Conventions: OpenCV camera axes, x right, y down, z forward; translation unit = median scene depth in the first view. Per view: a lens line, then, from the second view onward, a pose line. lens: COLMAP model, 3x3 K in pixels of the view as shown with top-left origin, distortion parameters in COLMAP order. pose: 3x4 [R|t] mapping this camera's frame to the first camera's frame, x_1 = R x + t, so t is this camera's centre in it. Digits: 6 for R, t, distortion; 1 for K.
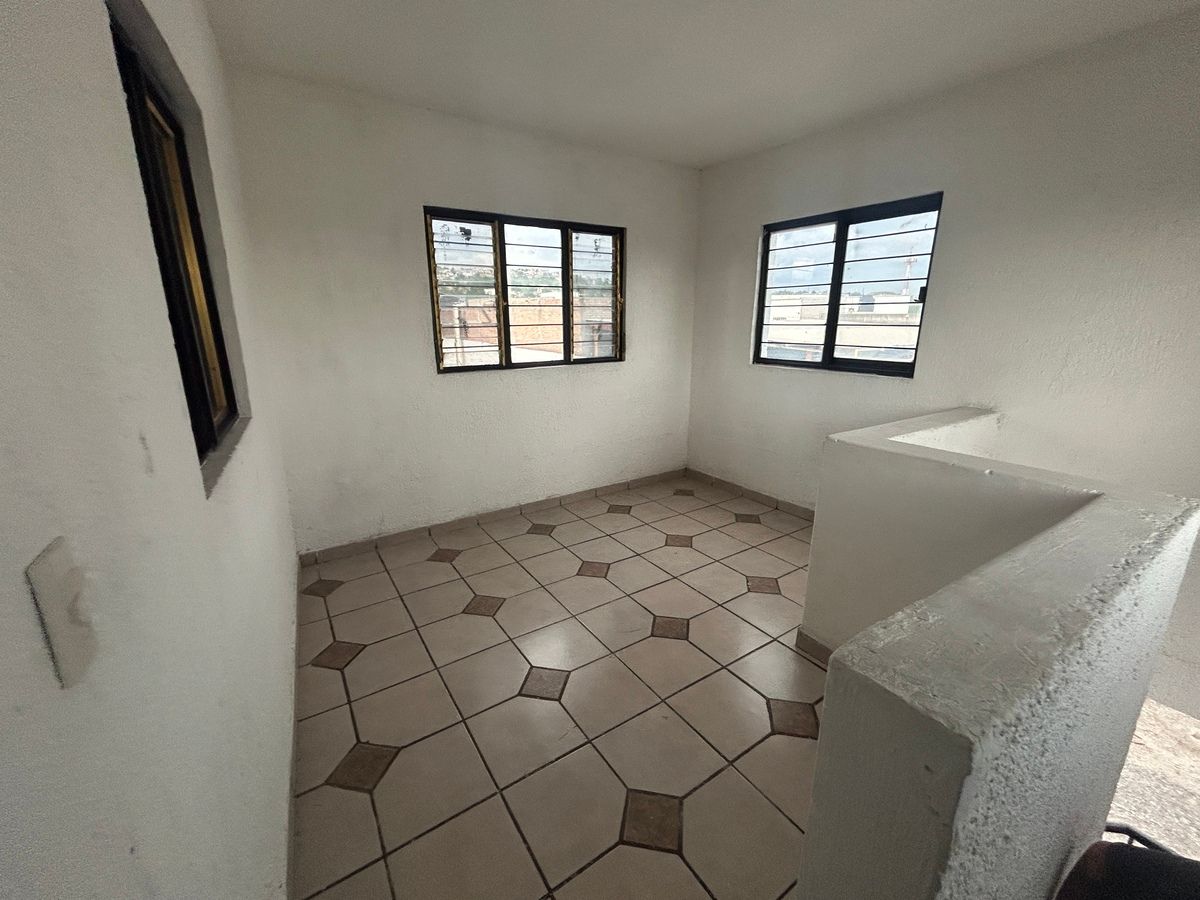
lens RADIAL K [[491.0, 0, 598.5], [0, 491.0, 448.7], [0, 0, 1]] dist [-0.007210, 0.004177]
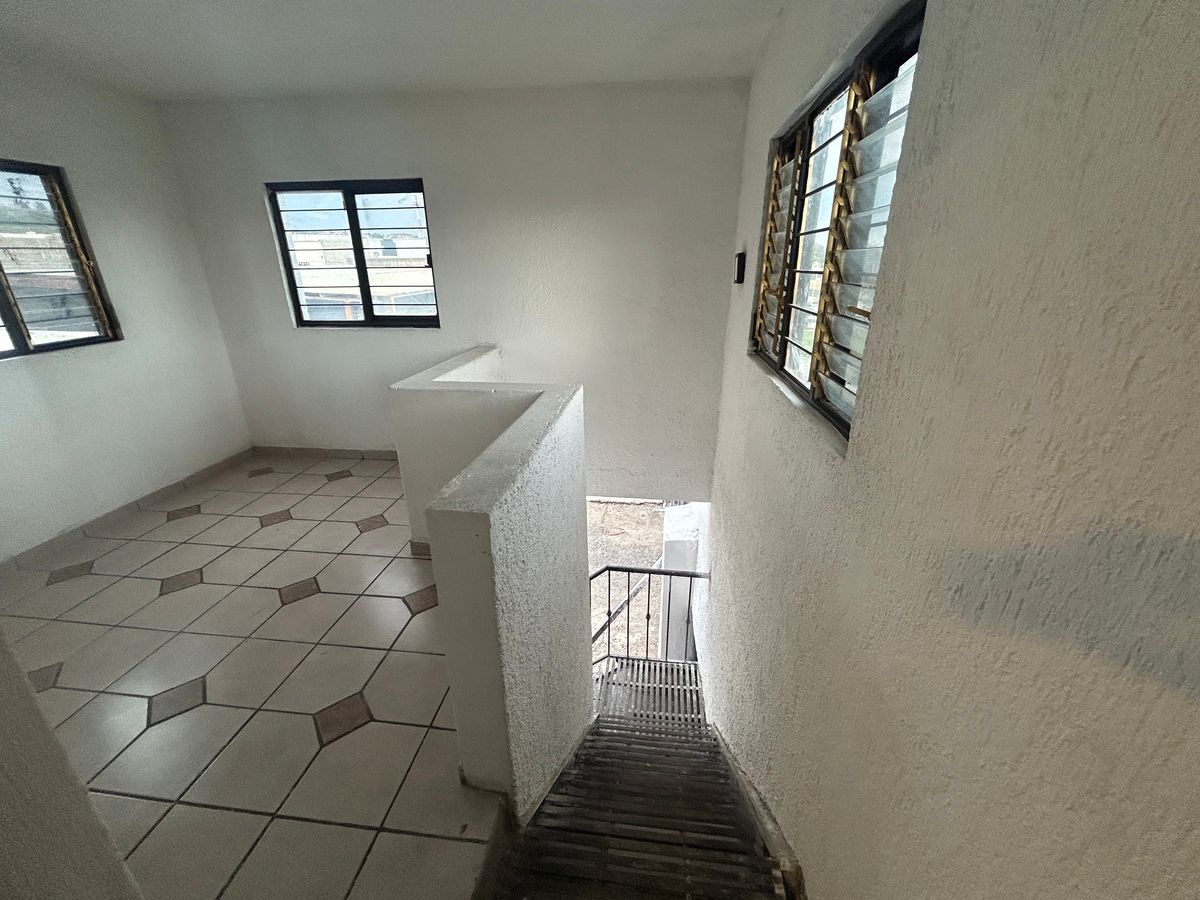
lens RADIAL K [[491.0, 0, 598.5], [0, 491.0, 448.7], [0, 0, 1]] dist [-0.007210, 0.004177]
pose [[0.652776, -0.276664, 0.705223, -0.064560], [0.201286, 0.960807, 0.190615, -0.002953], [-0.730320, 0.017523, 0.682881, -0.142142]]
